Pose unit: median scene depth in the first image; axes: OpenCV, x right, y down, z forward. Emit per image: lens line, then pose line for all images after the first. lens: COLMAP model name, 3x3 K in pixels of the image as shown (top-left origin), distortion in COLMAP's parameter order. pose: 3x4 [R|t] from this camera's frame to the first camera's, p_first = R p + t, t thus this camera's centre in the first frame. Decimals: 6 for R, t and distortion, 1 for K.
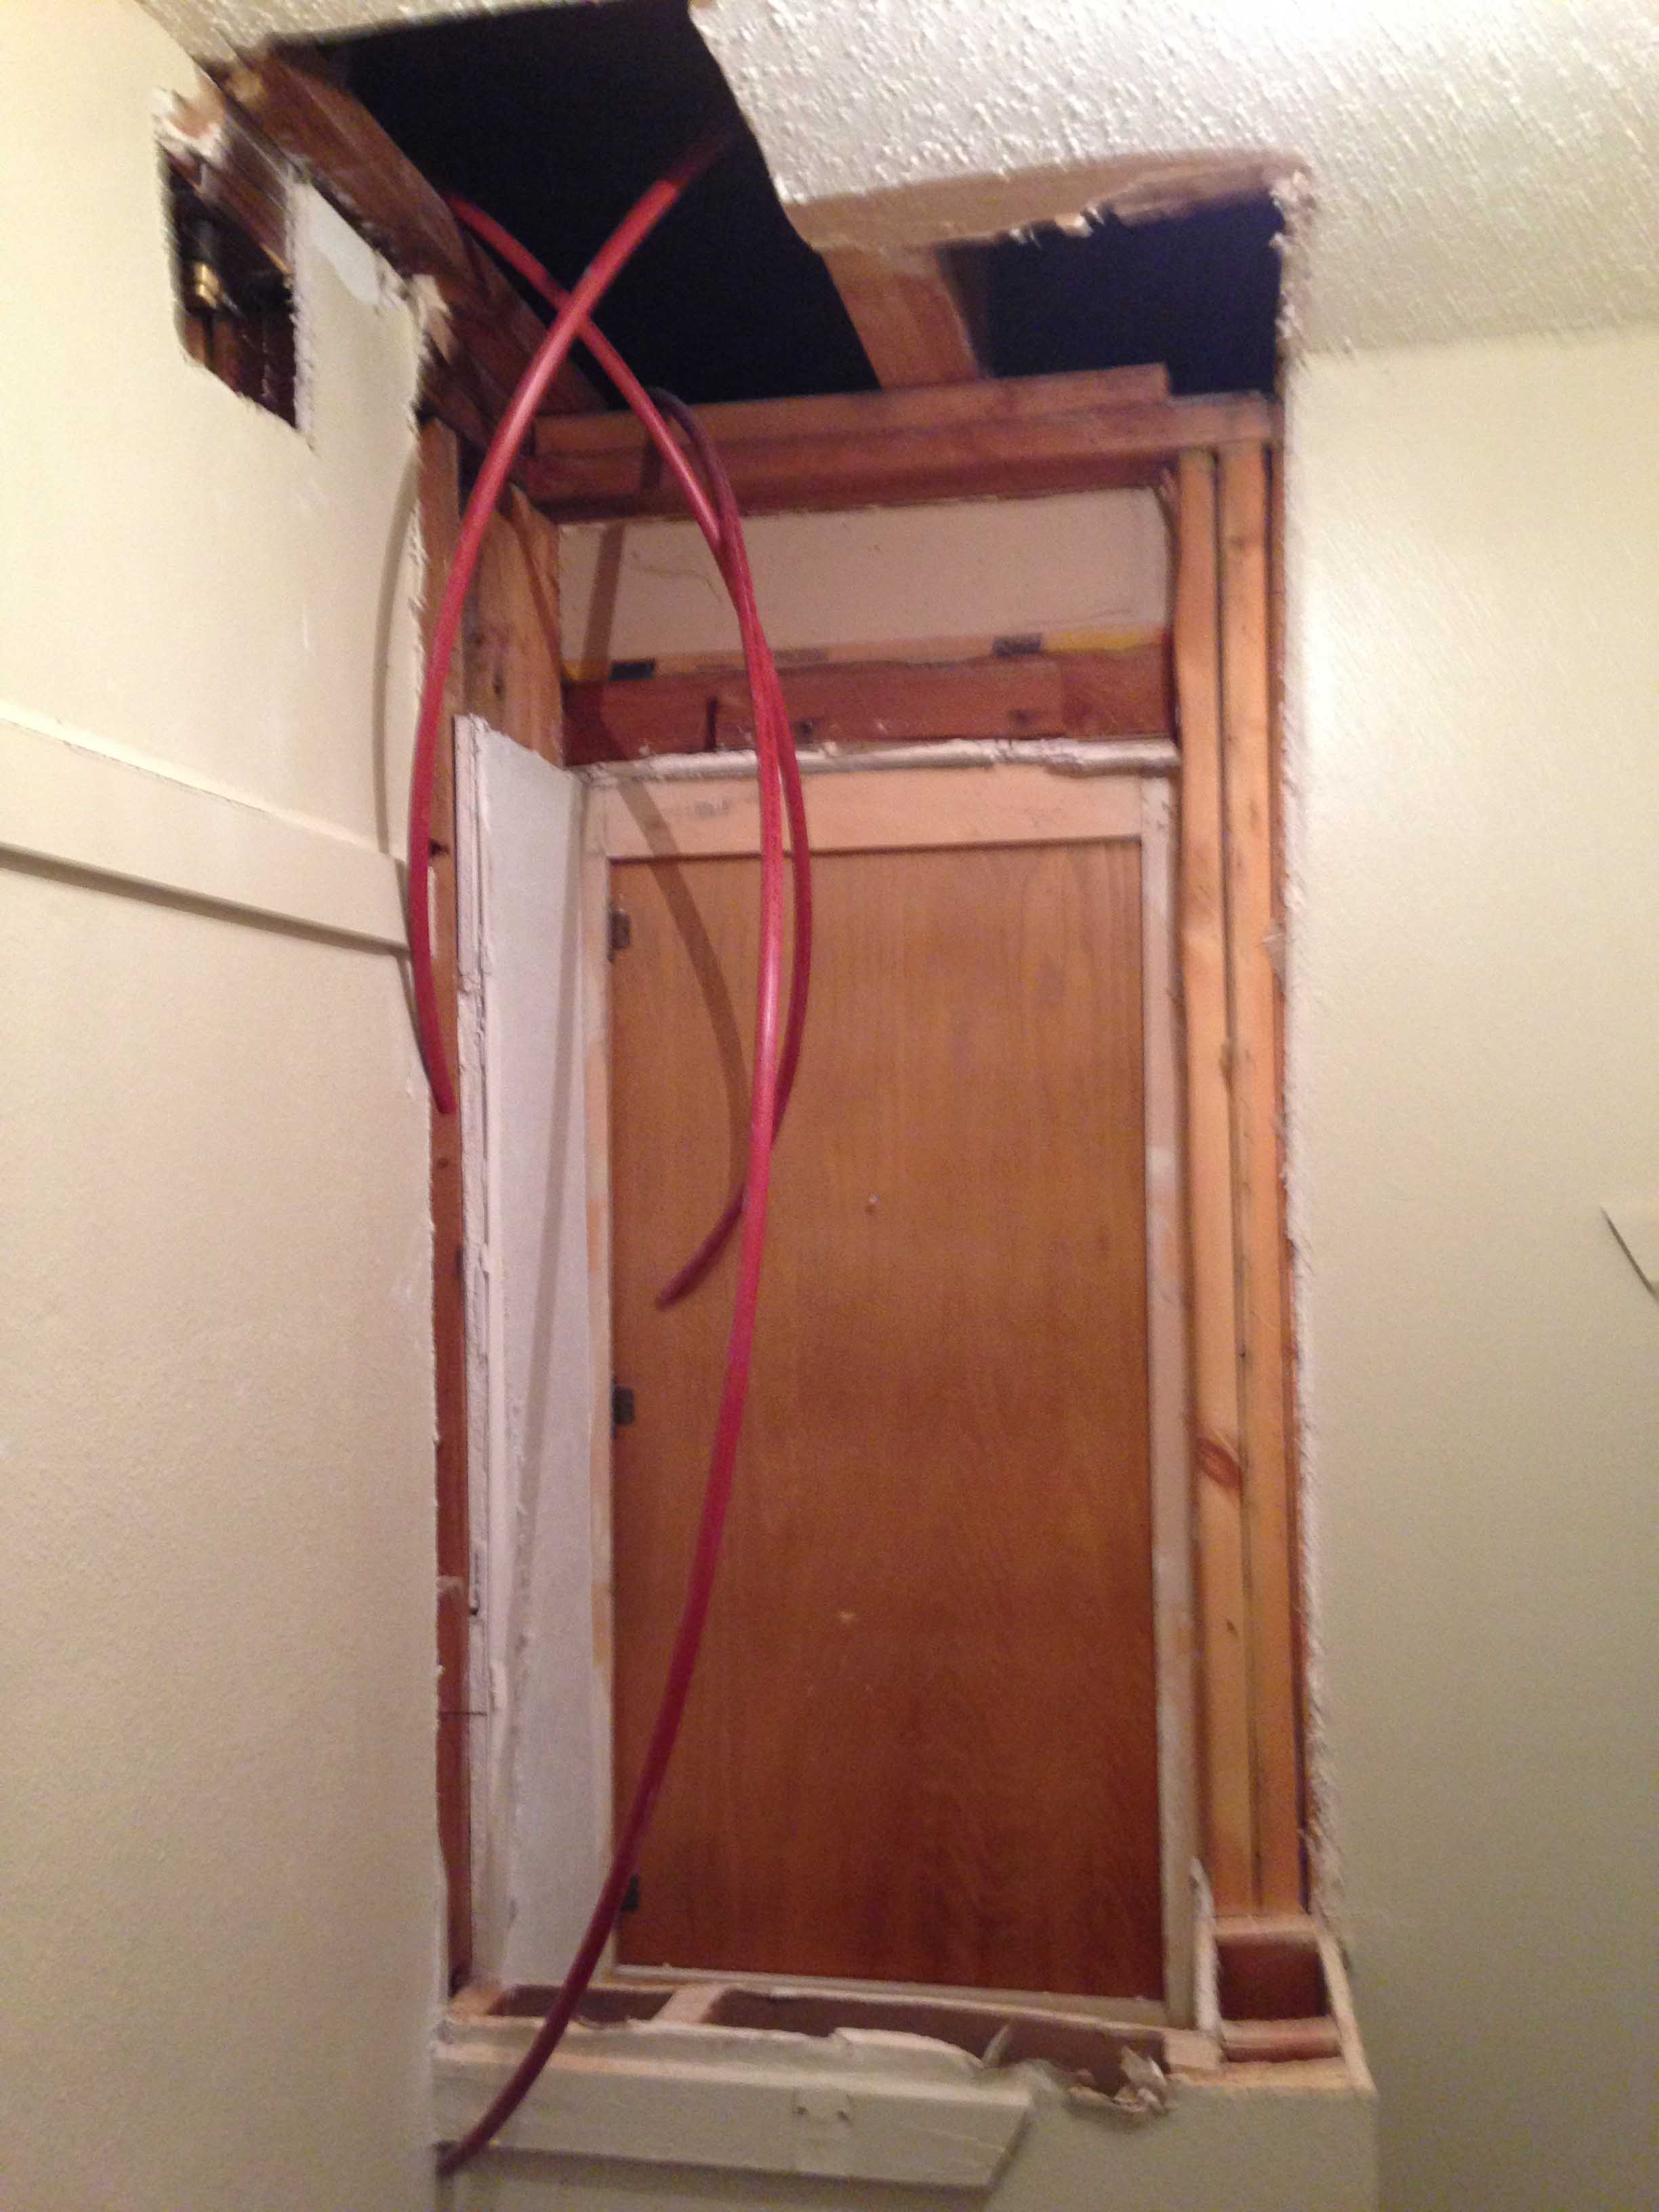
lens RADIAL K [[2134.1, 0, 864.6], [0, 2134.1, 1077.5], [0, 0, 1]] dist [0.212258, -0.547842]
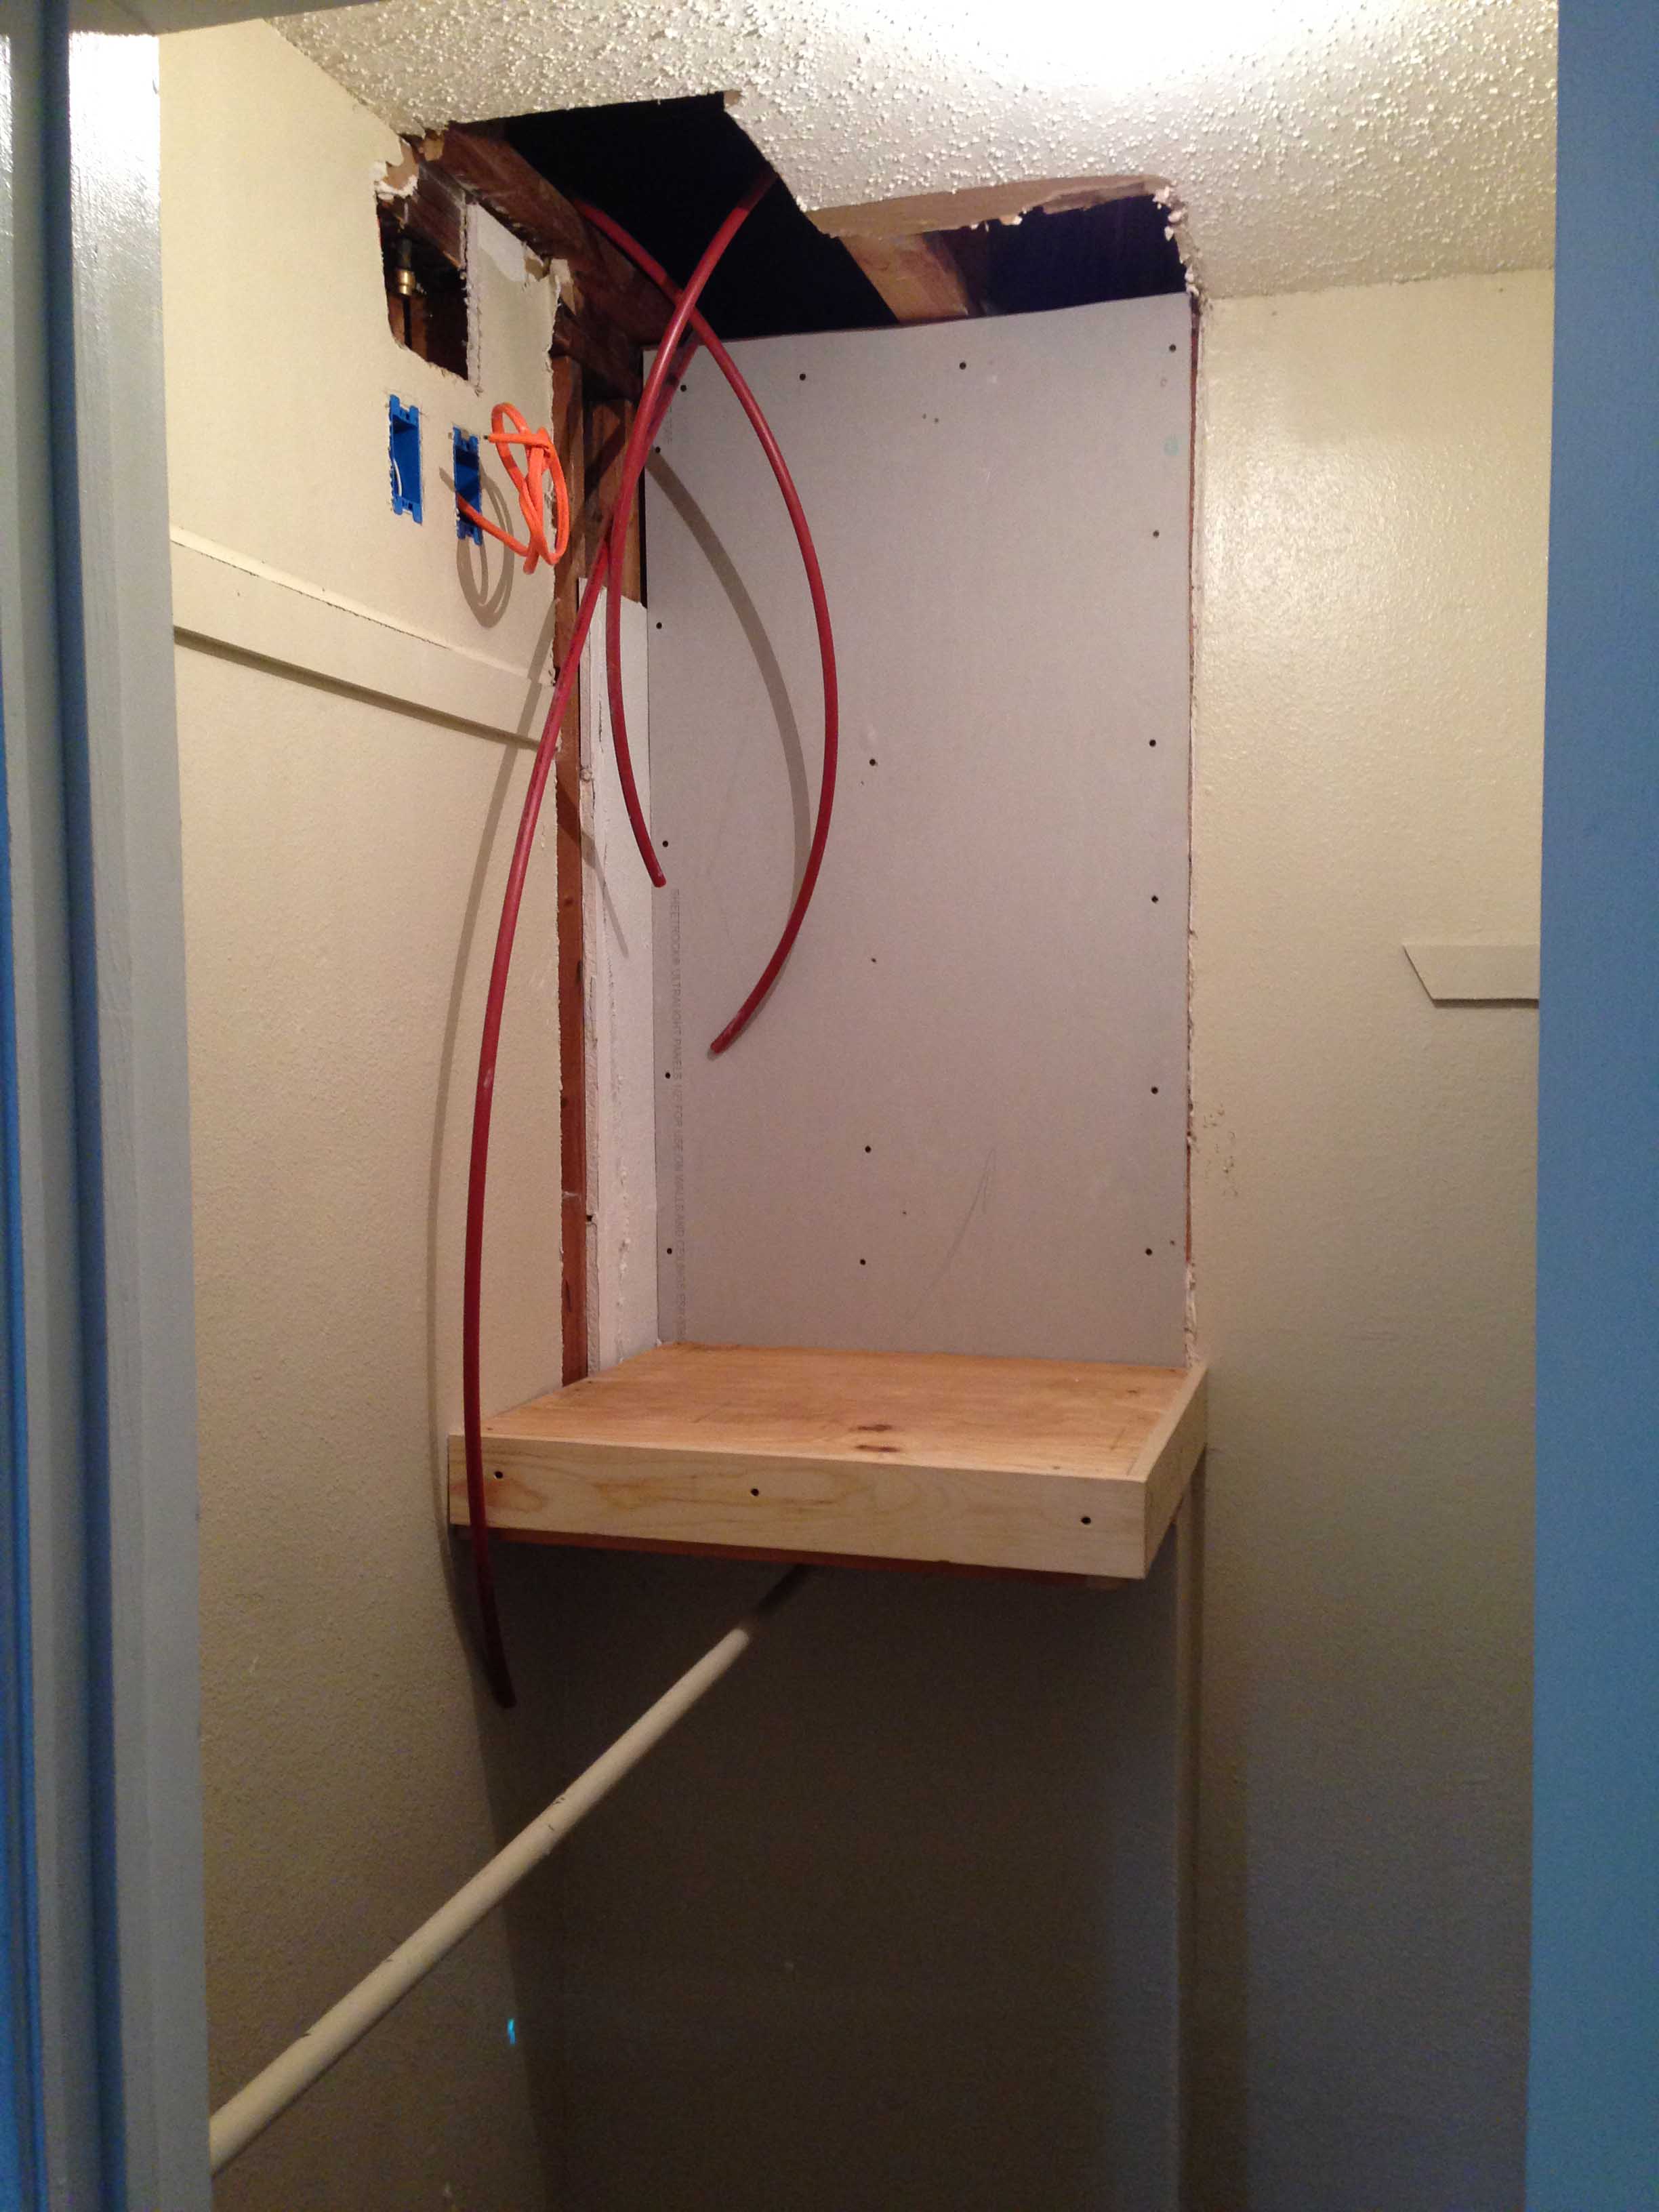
lens RADIAL K [[2147.6, 0, 829.5], [0, 2147.6, 1106.0], [0, 0, 1]] dist [0.043951, 0.004460]
pose [[0.996003, 0.023441, -0.086194, 0.116354], [-0.015591, 0.995761, 0.090645, 0.051528], [0.087954, -0.088938, 0.992146, -0.457681]]
